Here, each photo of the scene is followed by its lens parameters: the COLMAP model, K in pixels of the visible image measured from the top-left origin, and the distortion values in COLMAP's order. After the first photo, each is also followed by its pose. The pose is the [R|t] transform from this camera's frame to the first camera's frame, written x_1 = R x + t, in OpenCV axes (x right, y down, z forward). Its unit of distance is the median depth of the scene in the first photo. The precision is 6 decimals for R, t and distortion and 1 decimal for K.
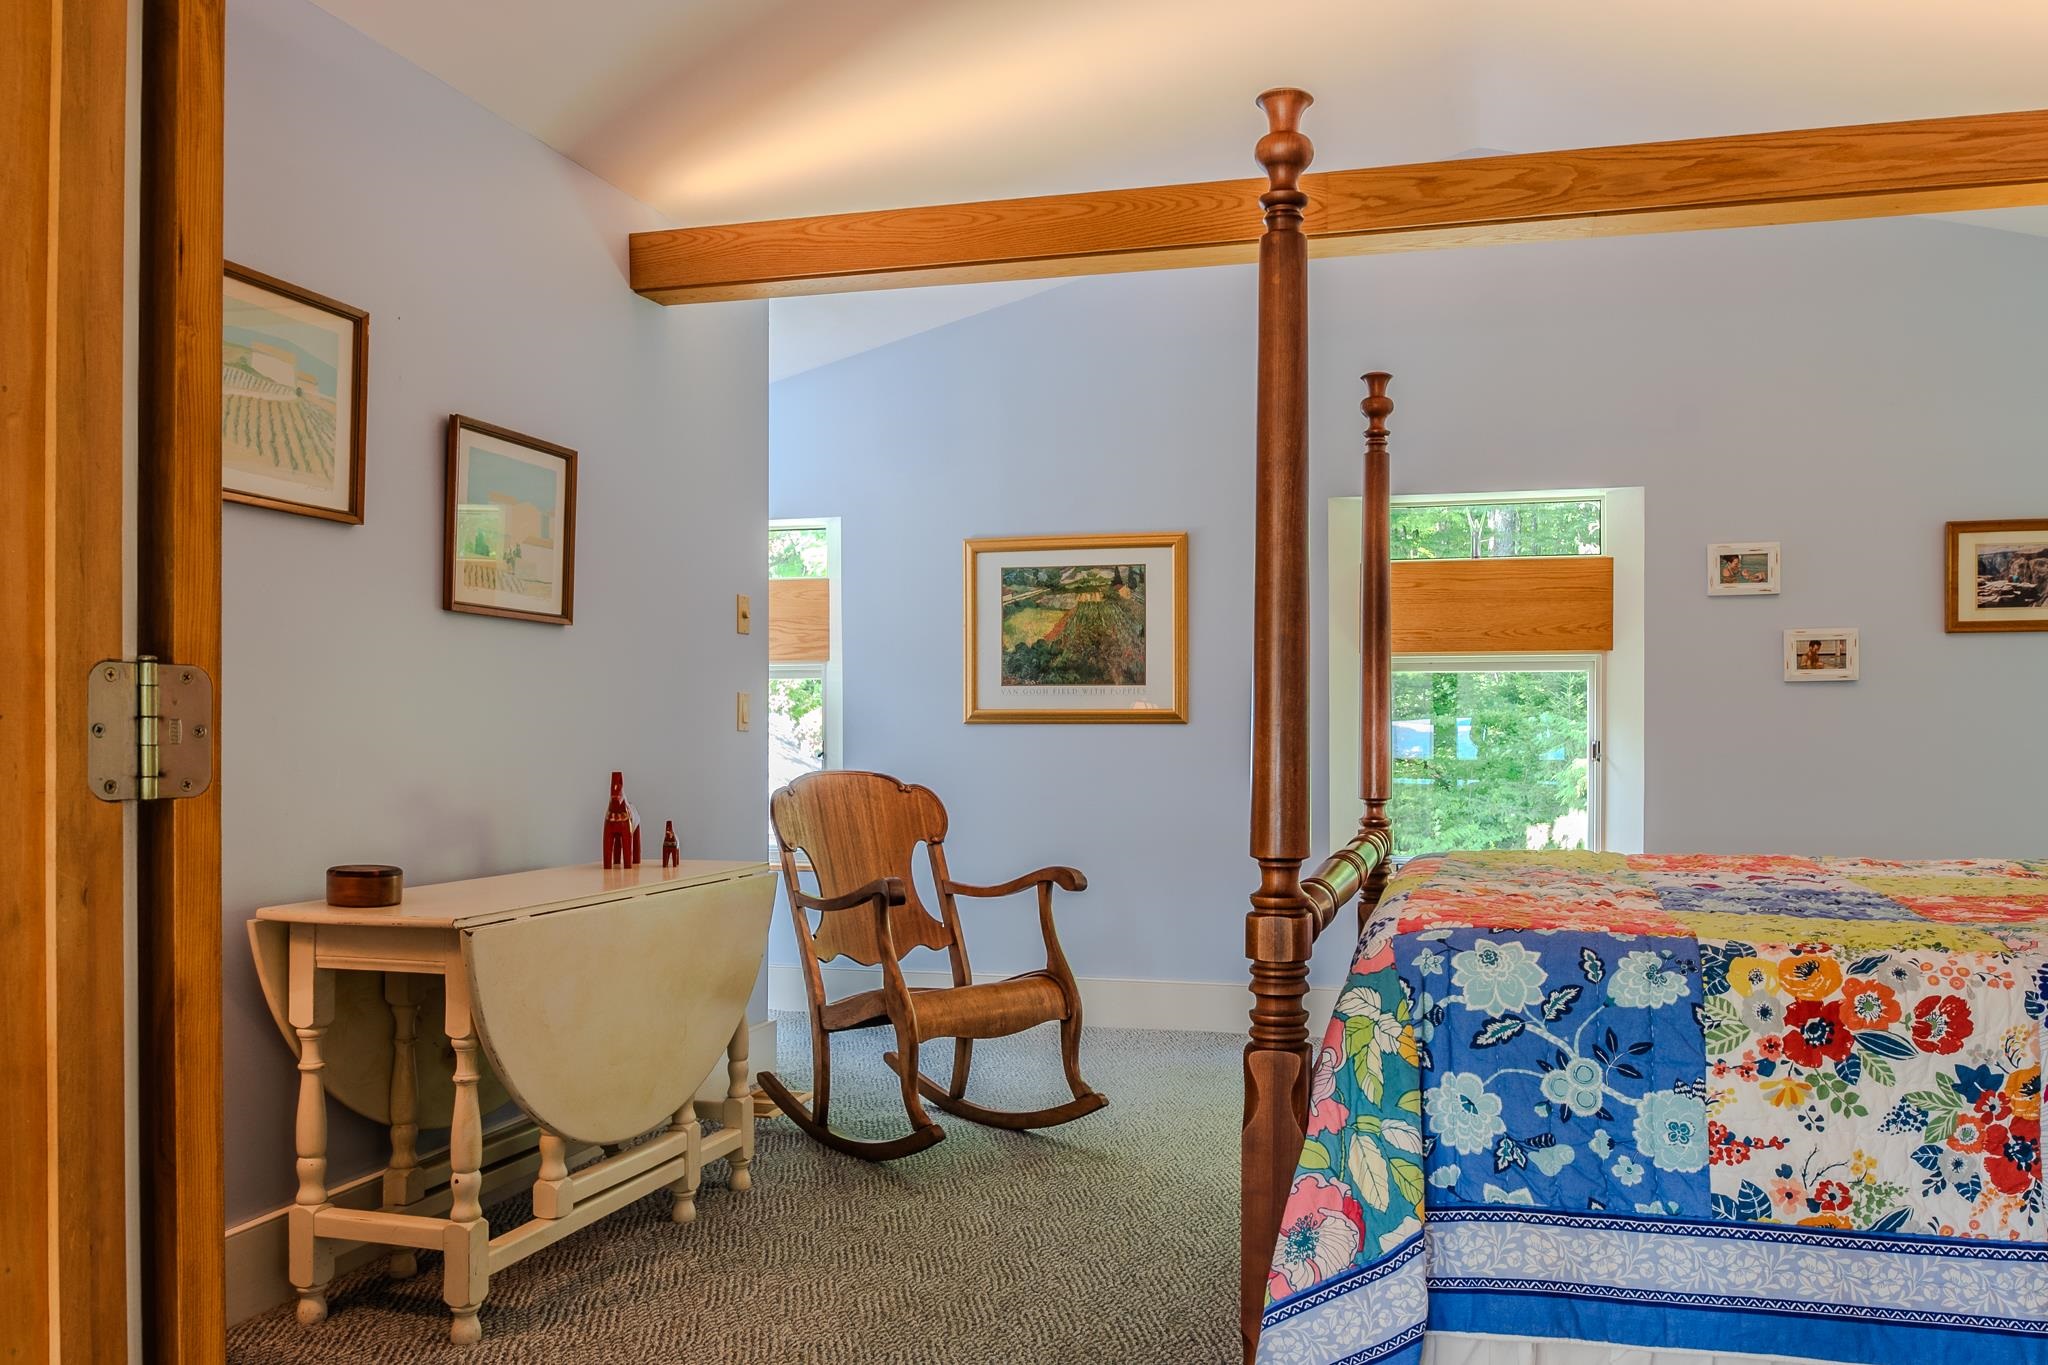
lens RADIAL K [[1584.4, 0, 1083.7], [0, 1584.4, 730.6], [0, 0, 1]] dist [-0.031032, 0.015641]
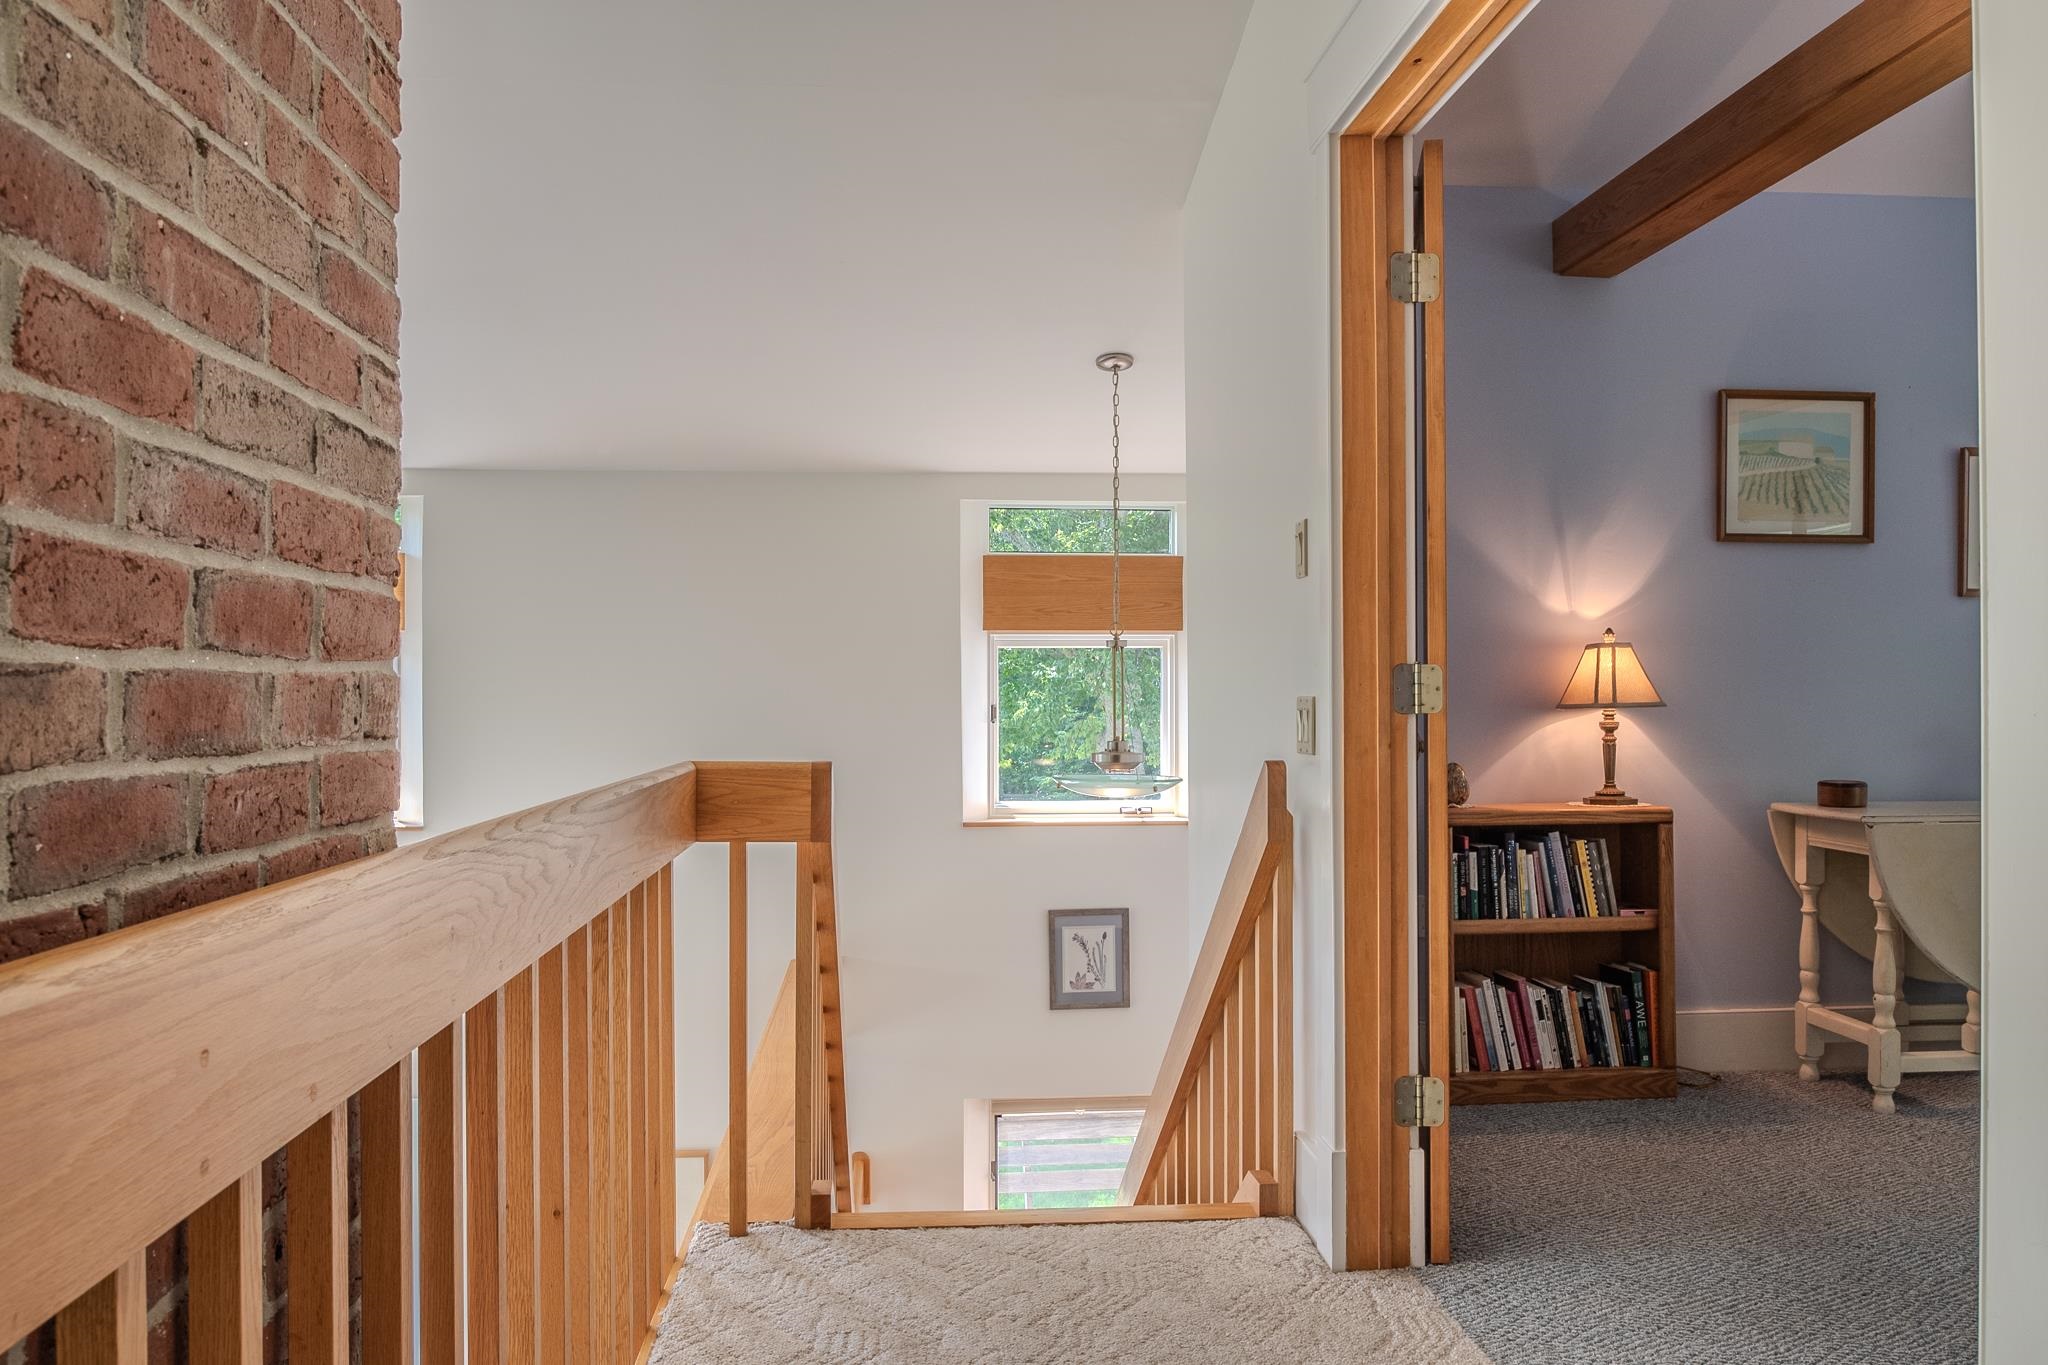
lens RADIAL K [[1584.4, 0, 1024.4], [0, 1584.4, 687.9], [0, 0, 1]] dist [-0.031032, 0.015641]
pose [[0.335557, -0.006106, -0.942000, 0.682540], [0.004988, 0.999976, -0.004705, 0.002842], [0.942007, -0.003120, 0.335580, -0.216024]]
